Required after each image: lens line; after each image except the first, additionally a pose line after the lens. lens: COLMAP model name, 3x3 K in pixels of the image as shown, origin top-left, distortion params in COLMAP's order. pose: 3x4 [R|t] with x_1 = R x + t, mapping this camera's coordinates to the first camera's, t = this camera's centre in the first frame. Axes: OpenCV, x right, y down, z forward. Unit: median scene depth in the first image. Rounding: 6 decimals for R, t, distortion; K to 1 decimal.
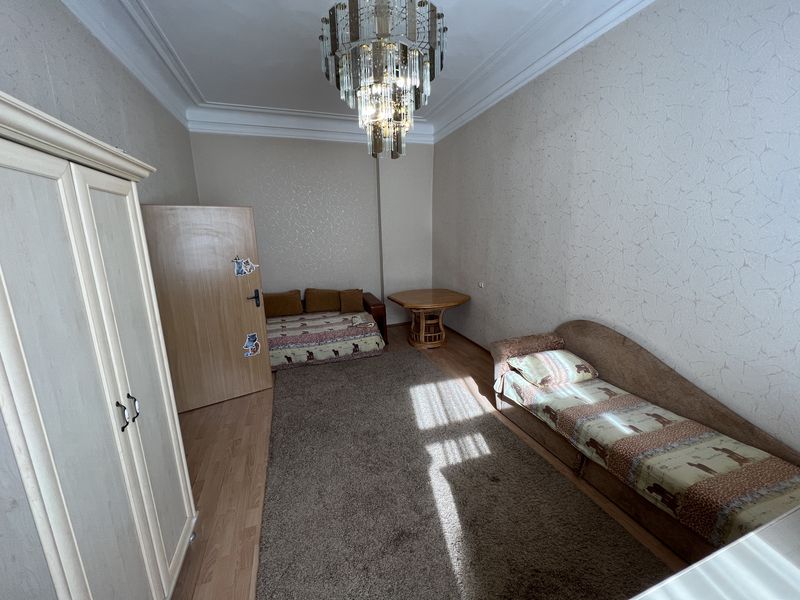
lens RADIAL K [[321.7, 0, 398.3], [0, 321.7, 297.5], [0, 0, 1]] dist [0.000604, -0.000204]
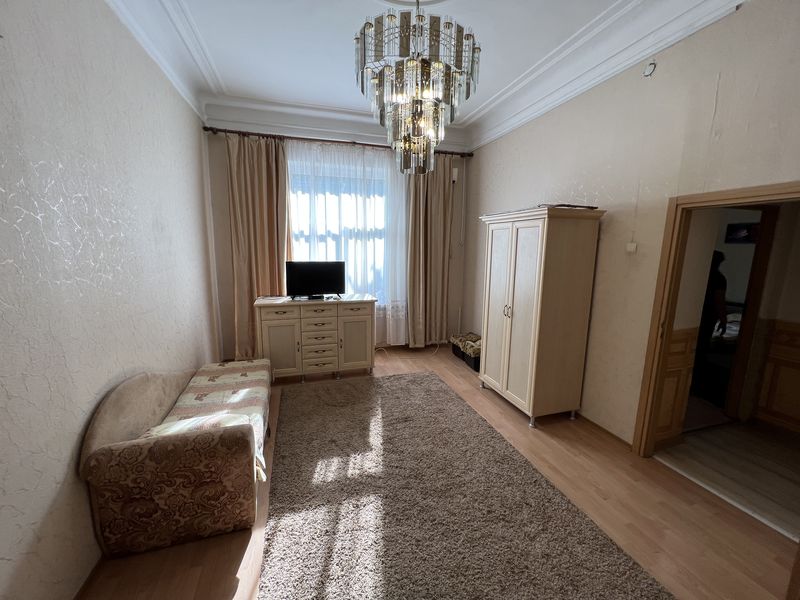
lens RADIAL K [[321.7, 0, 397.8], [0, 321.7, 297.9], [0, 0, 1]] dist [0.000604, -0.000204]
pose [[-0.999555, 0.012286, 0.027174, -0.000212], [0.021174, 0.934041, 0.356538, -0.260079], [-0.021001, 0.356955, -0.933886, 1.251220]]
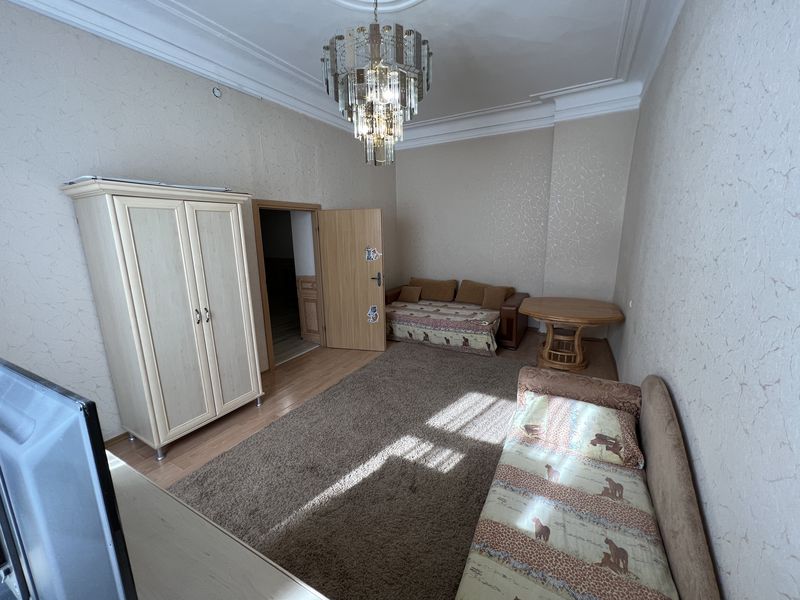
lens RADIAL K [[321.7, 0, 398.5], [0, 321.7, 297.8], [0, 0, 1]] dist [0.000604, -0.000204]
pose [[0.666205, 0.165208, -0.727240, 0.553719], [-0.146369, 0.985154, 0.089714, -0.051321], [0.731264, 0.046677, 0.680495, 0.178575]]
